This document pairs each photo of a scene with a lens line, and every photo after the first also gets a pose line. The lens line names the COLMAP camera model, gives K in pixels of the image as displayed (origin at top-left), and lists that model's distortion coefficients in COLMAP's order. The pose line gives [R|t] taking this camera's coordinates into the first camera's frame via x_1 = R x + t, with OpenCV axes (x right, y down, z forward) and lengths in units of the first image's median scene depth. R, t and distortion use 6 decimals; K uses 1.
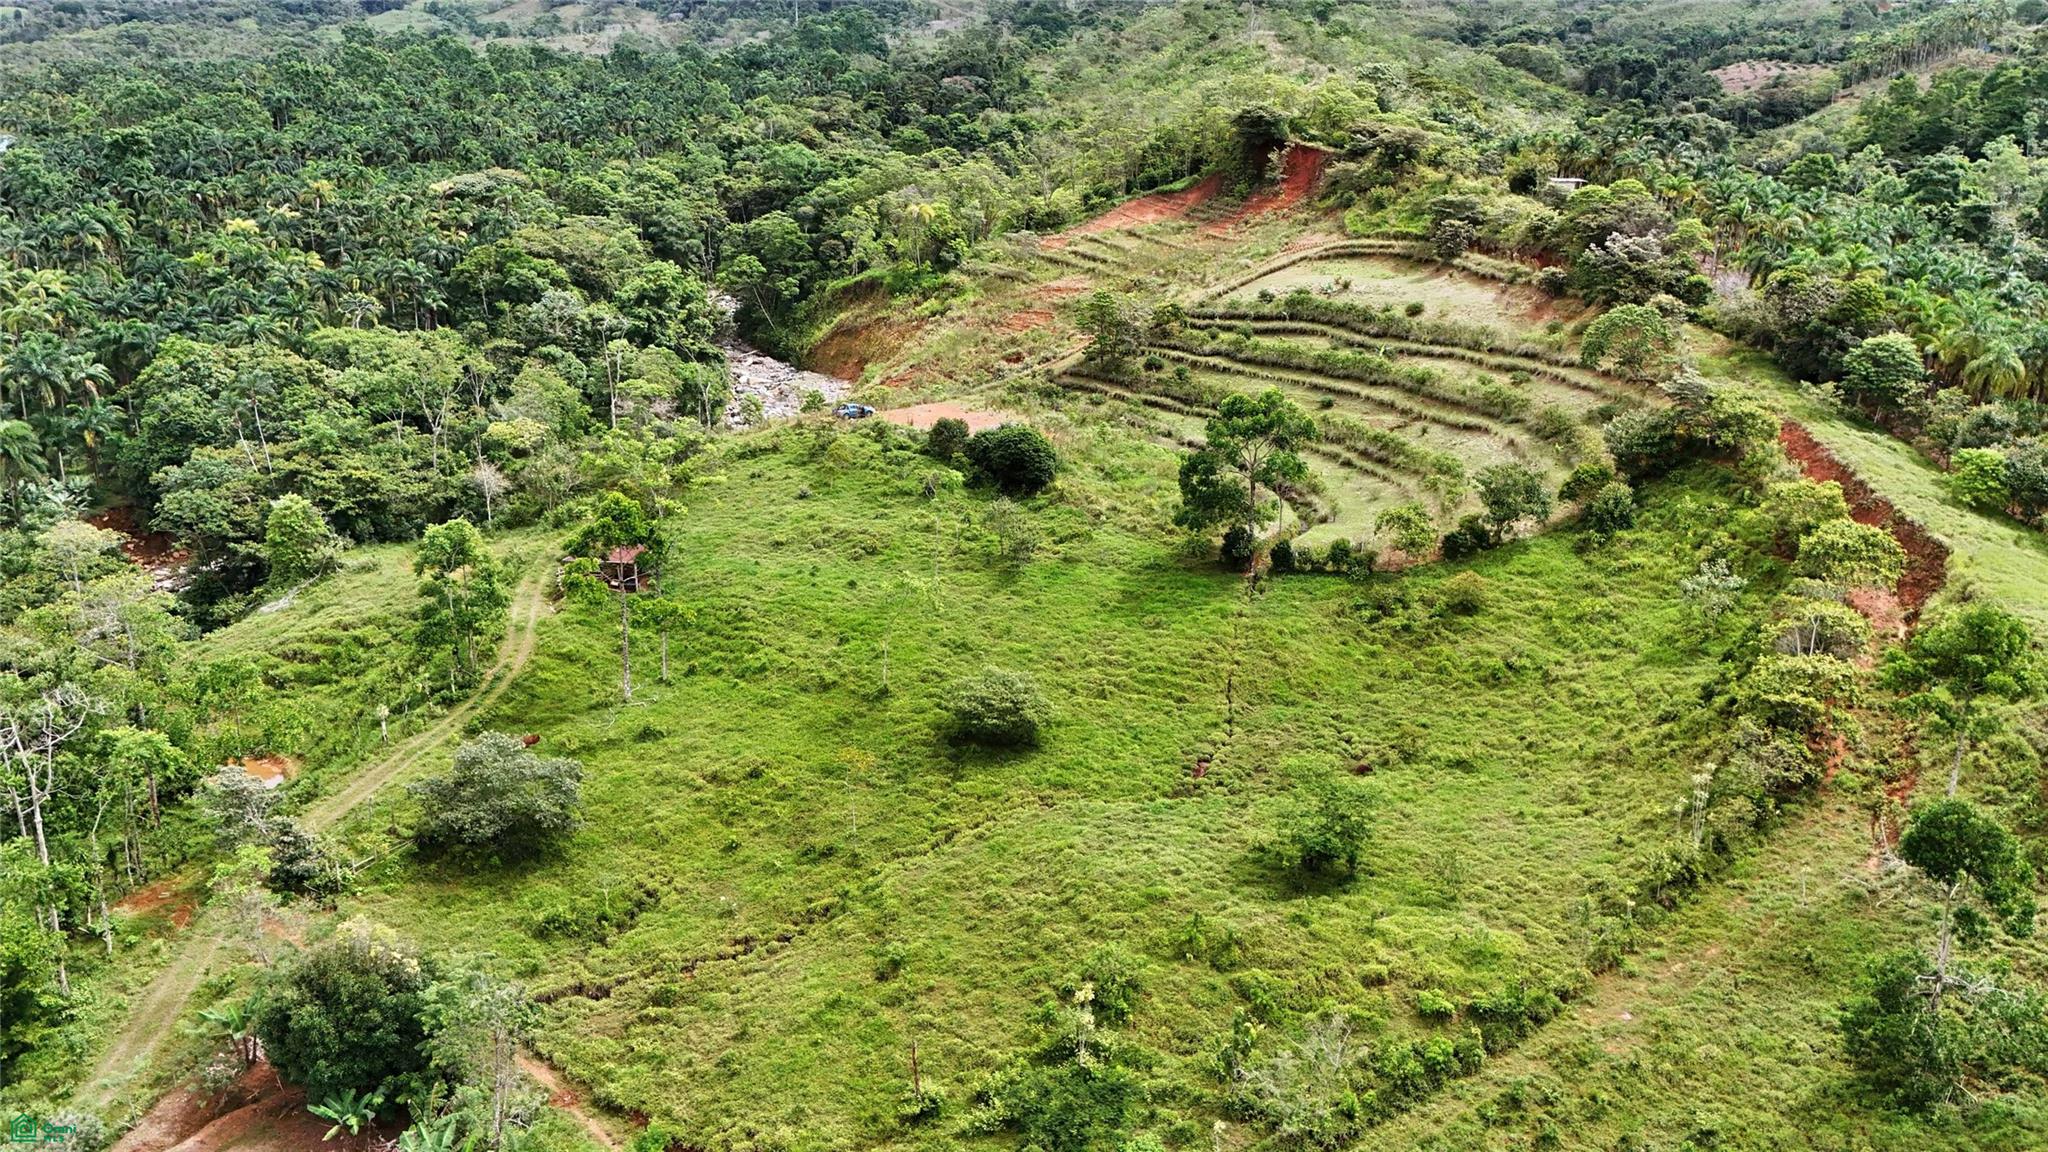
lens RADIAL K [[1512.3, 0, 1022.4], [0, 1512.3, 574.6], [0, 0, 1]] dist [0.079150, -0.078682]
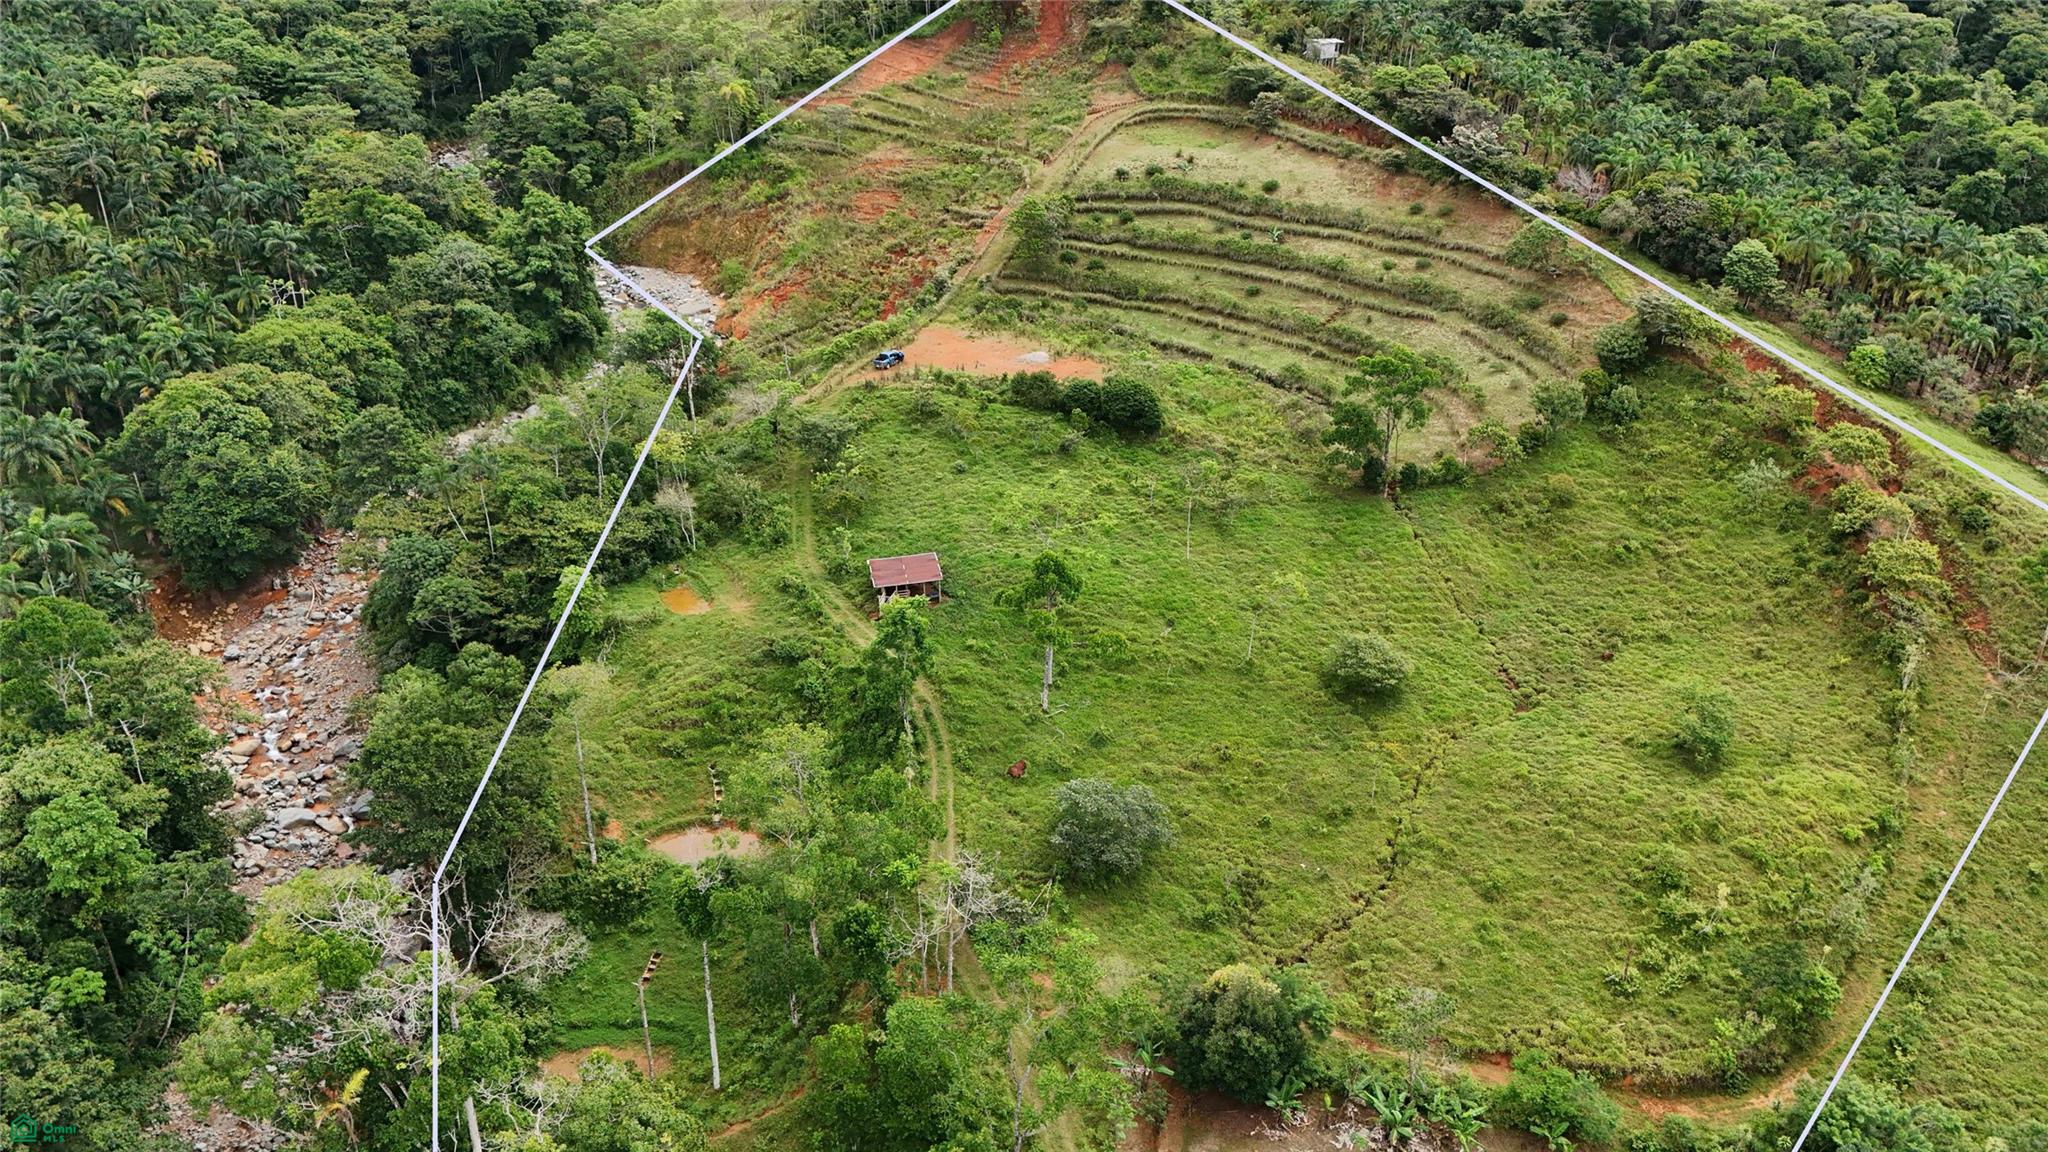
lens RADIAL K [[1512.3, 0, 1019.8], [0, 1512.3, 572.2], [0, 0, 1]] dist [0.079150, -0.078682]
pose [[0.916150, -0.189219, 0.353364, -0.487269], [0.117535, 0.969629, 0.214490, -0.201947], [-0.383217, -0.154972, 0.910565, -0.041547]]
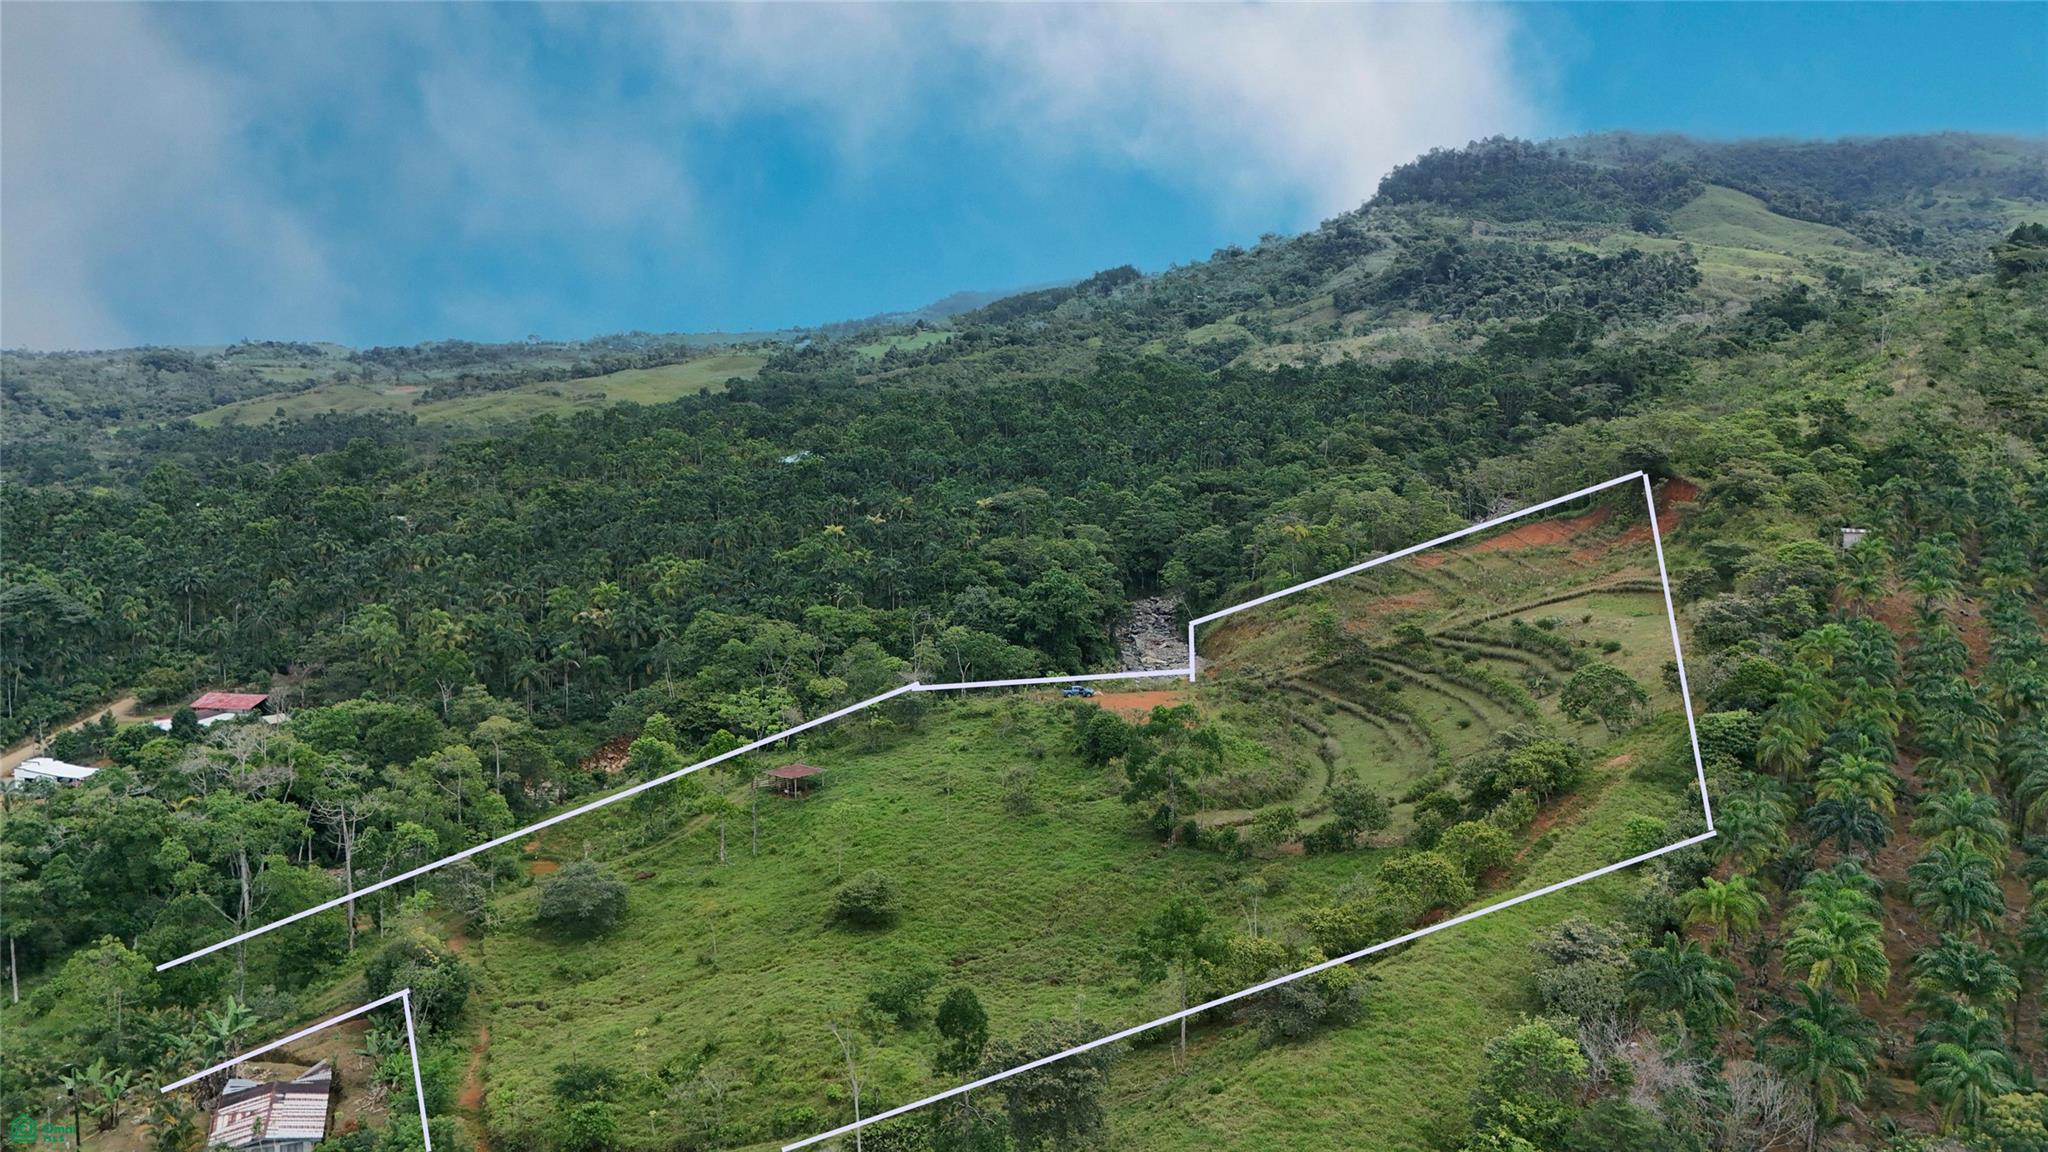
lens RADIAL K [[1512.3, 0, 1021.8], [0, 1512.3, 570.4], [0, 0, 1]] dist [0.079150, -0.078682]
pose [[0.855235, 0.048829, -0.515935, 0.574379], [-0.137860, 0.981116, -0.135669, -0.030962], [0.499567, 0.187156, 0.845816, -0.159142]]
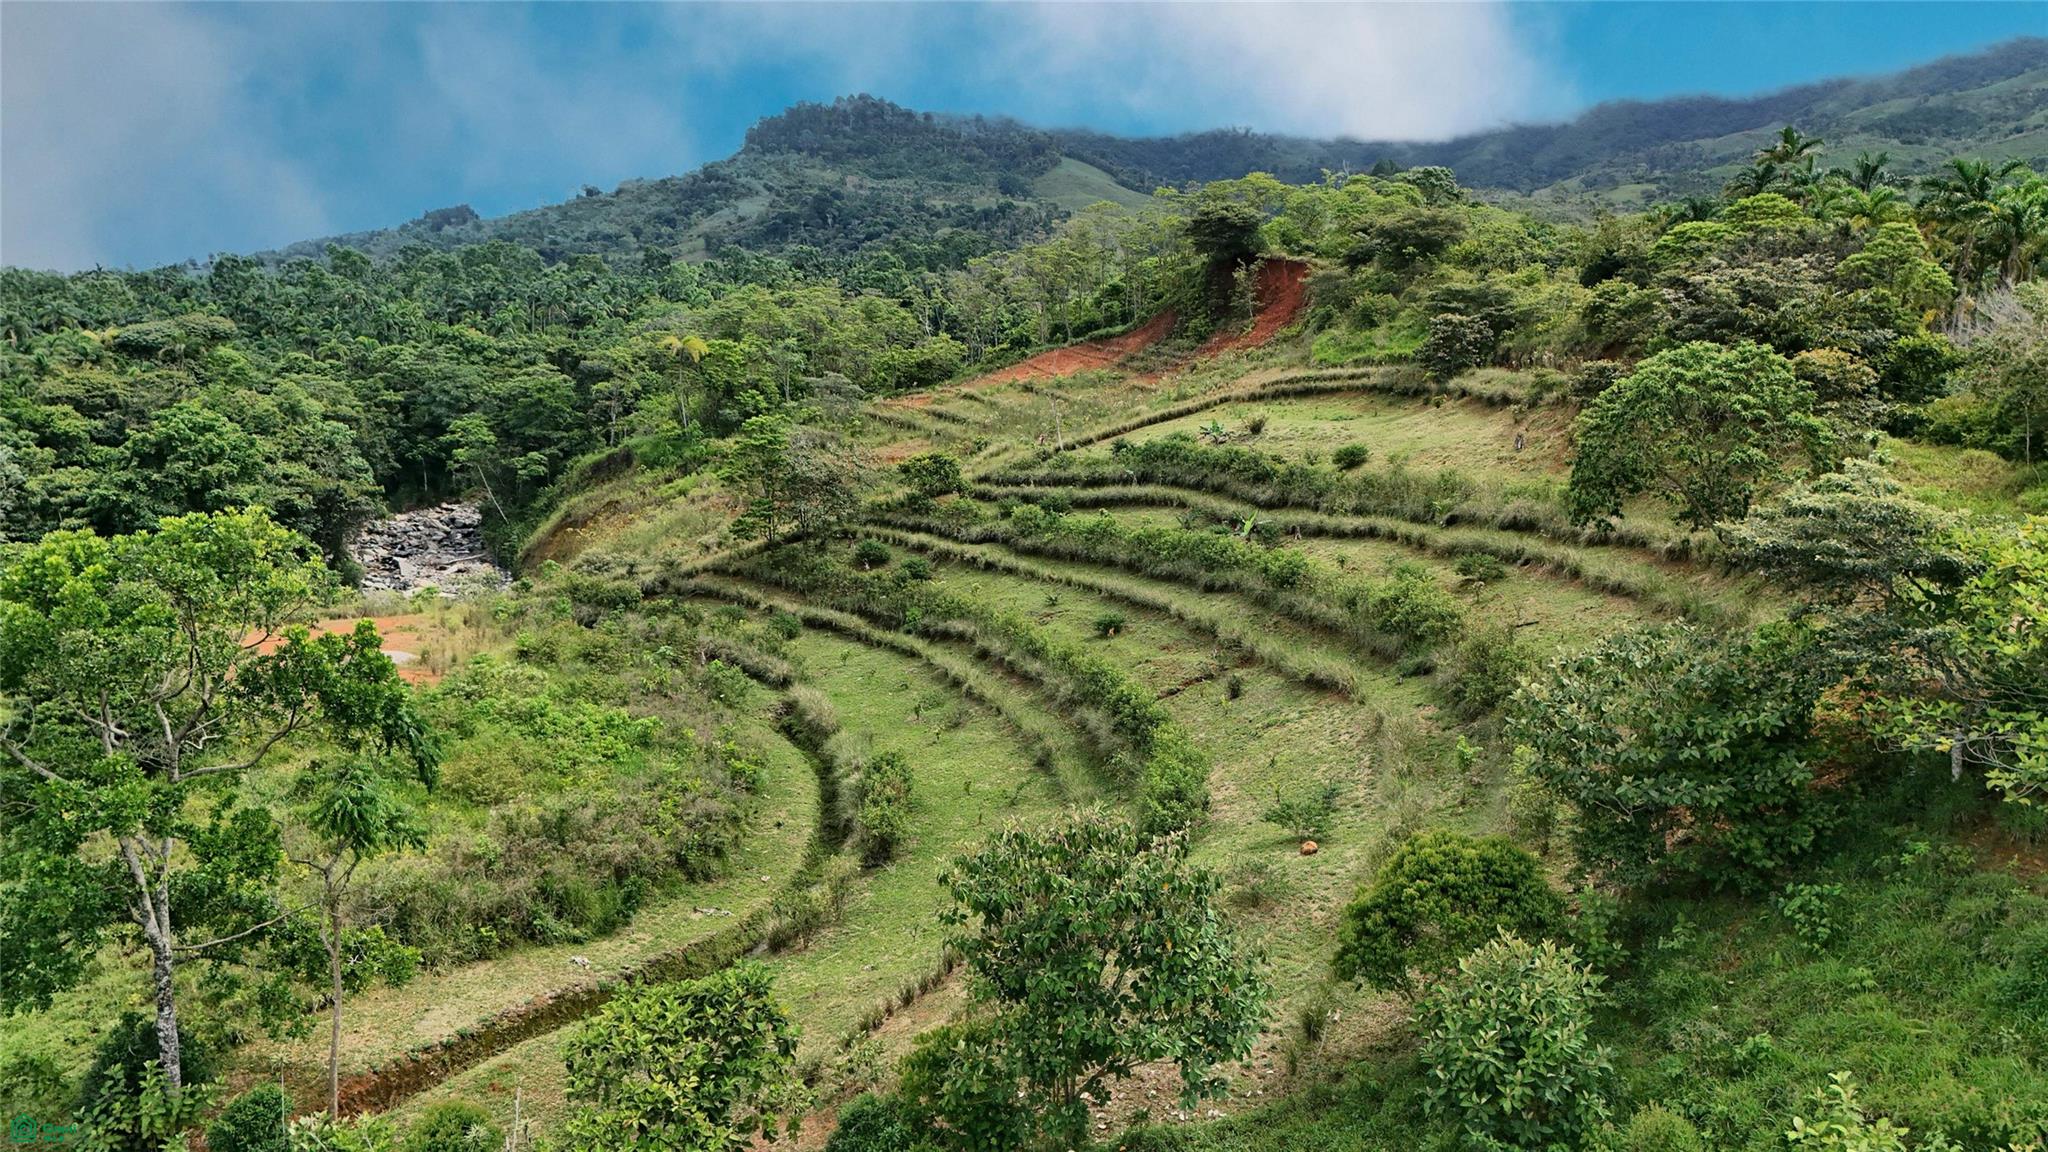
lens RADIAL K [[1512.3, 0, 1027.9], [0, 1512.3, 578.6], [0, 0, 1]] dist [0.079150, -0.078682]
pose [[0.990633, 0.010635, -0.136137, 0.277159], [-0.032558, 0.986605, -0.159844, -0.059050], [0.132614, 0.162779, 0.977710, 0.610676]]
